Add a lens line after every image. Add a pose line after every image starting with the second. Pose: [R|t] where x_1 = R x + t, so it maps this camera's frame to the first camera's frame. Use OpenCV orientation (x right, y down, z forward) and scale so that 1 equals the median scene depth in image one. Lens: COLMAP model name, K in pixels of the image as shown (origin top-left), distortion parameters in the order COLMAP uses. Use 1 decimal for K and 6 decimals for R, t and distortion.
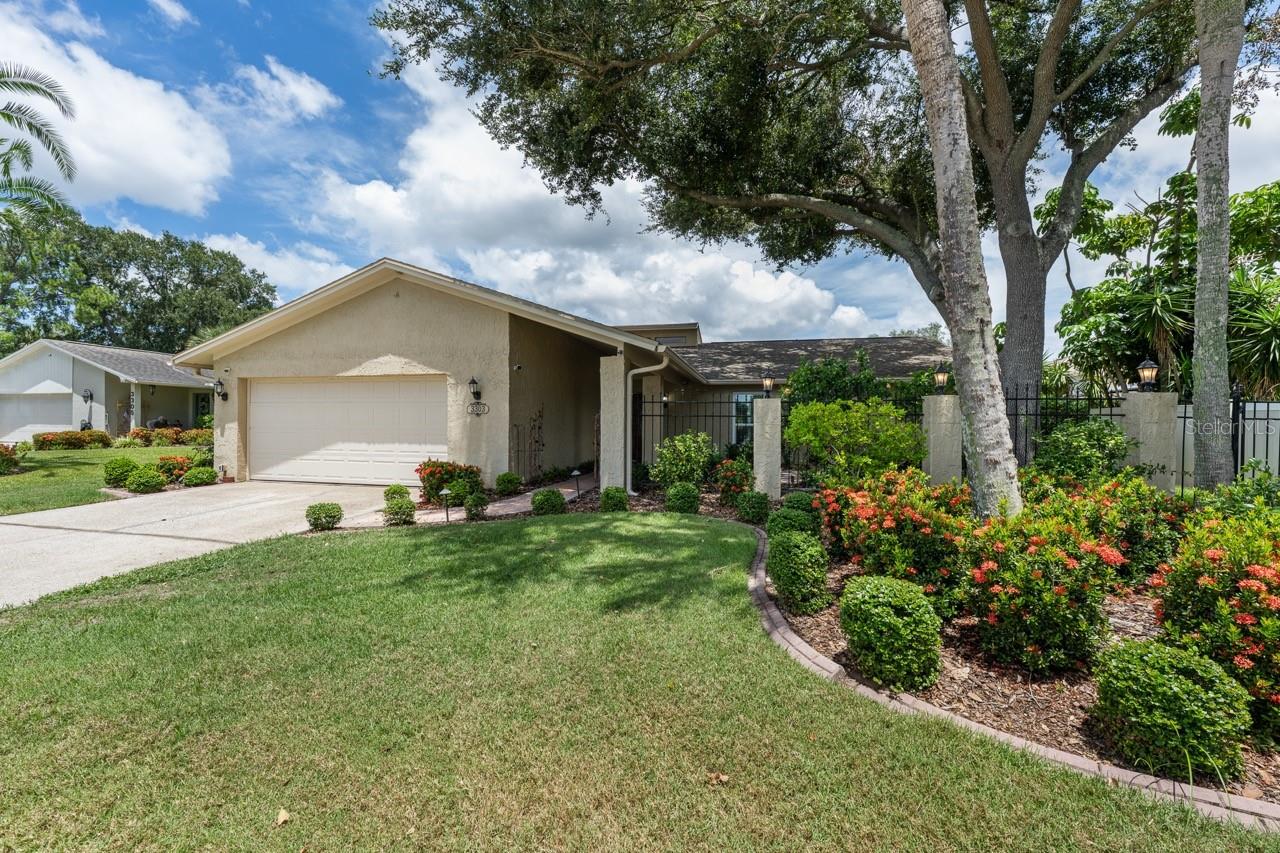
lens RADIAL K [[517.2, 0, 640.0], [0, 517.2, 426.5], [0, 0, 1]] dist [-0.000853, -0.000111]
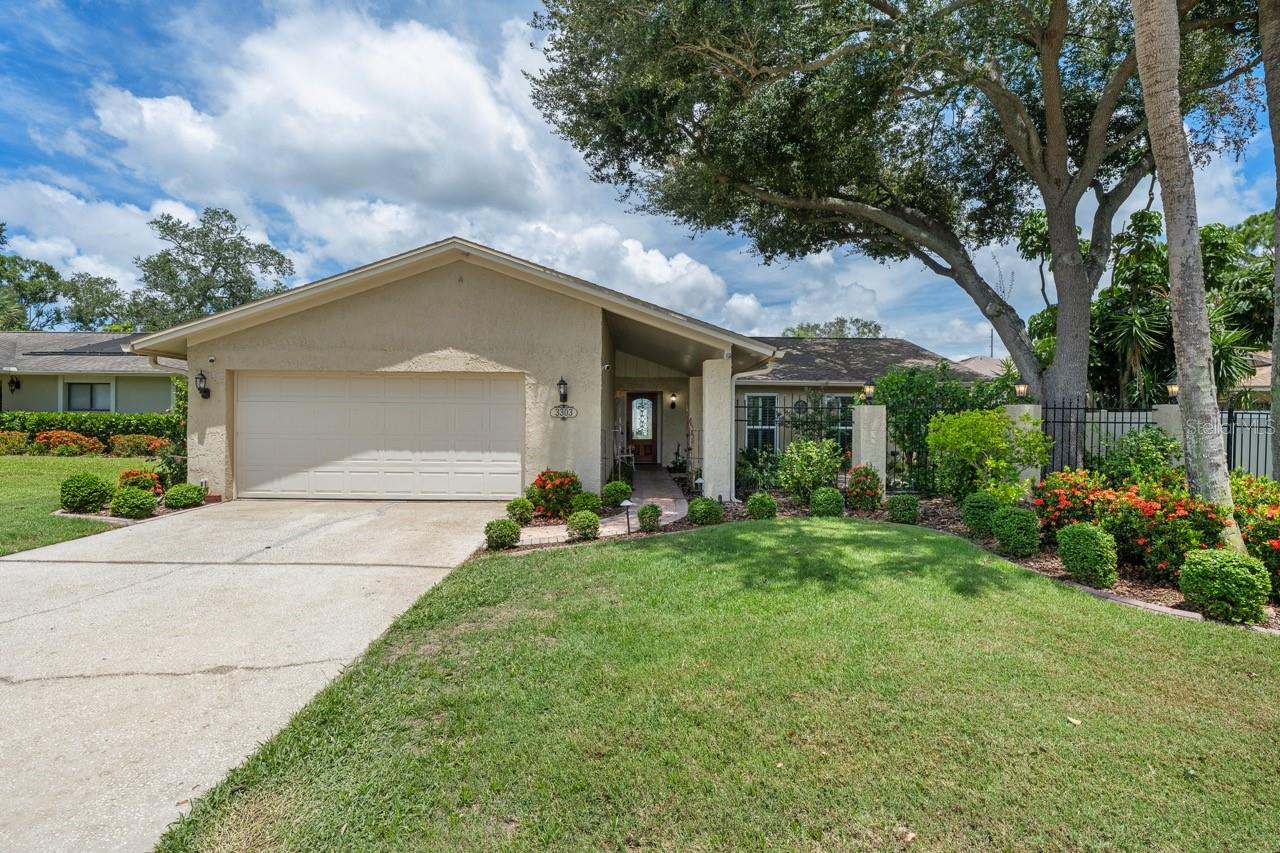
lens RADIAL K [[611.3, 0, 640.4], [0, 611.3, 426.4], [0, 0, 1]] dist [-0.000969, 0.000381]
pose [[0.970903, 0.000658, 0.239472, -0.419116], [-0.001486, 0.999994, 0.003277, -0.012503], [-0.239468, -0.003537, 0.970898, -0.066555]]
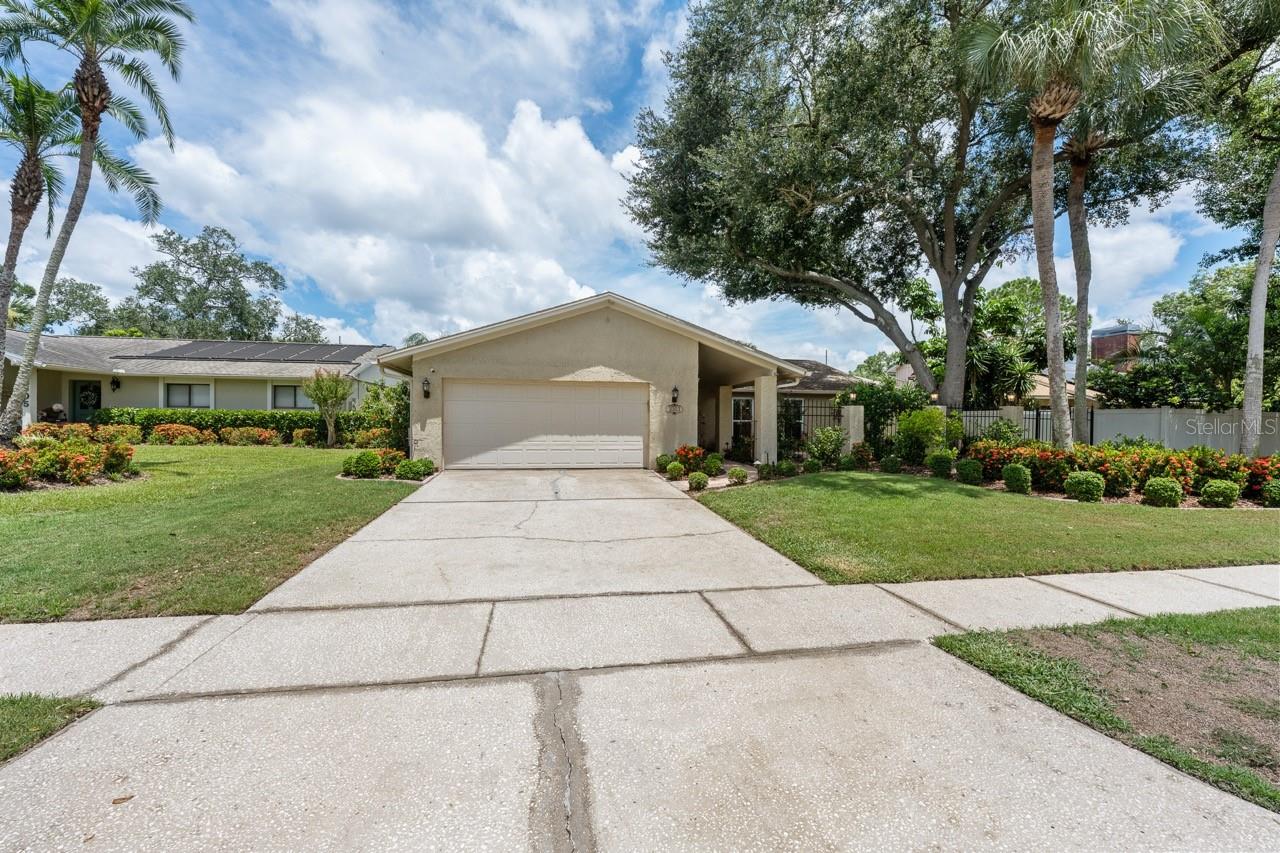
lens RADIAL K [[507.6, 0, 640.0], [0, 507.6, 426.5], [0, 0, 1]] dist [-0.000722, 0.000060]
pose [[0.909526, -0.002571, 0.415639, -0.916937], [-0.000771, 0.999969, 0.007872, 0.001644], [-0.415646, -0.007480, 0.909496, -0.186765]]
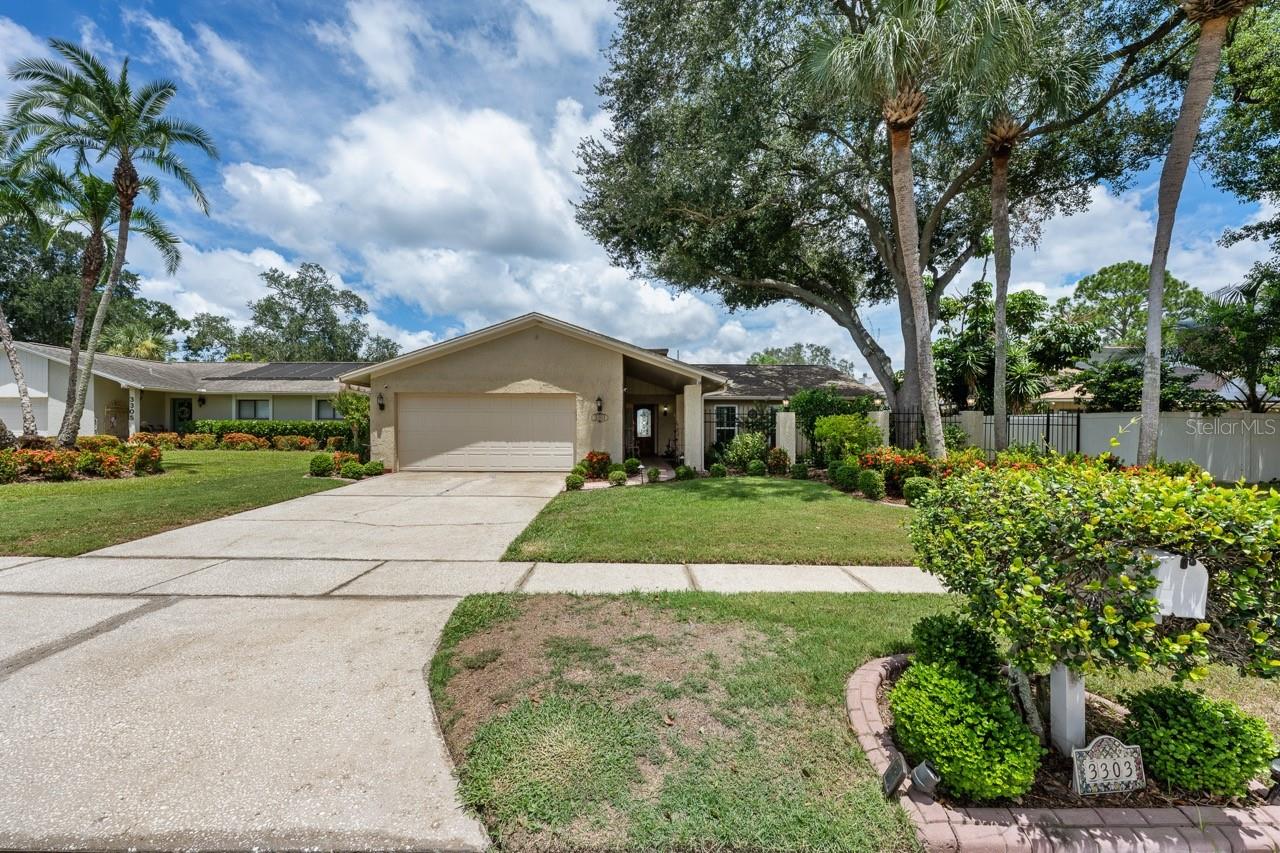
lens RADIAL K [[515.1, 0, 639.9], [0, 515.1, 432.8], [0, 0, 1]] dist [0.000230, 0.000002]
pose [[0.969451, -0.004488, 0.245245, -0.539588], [0.003613, 0.999985, 0.004019, 0.004428], [-0.245259, -0.003010, 0.969453, -0.445849]]
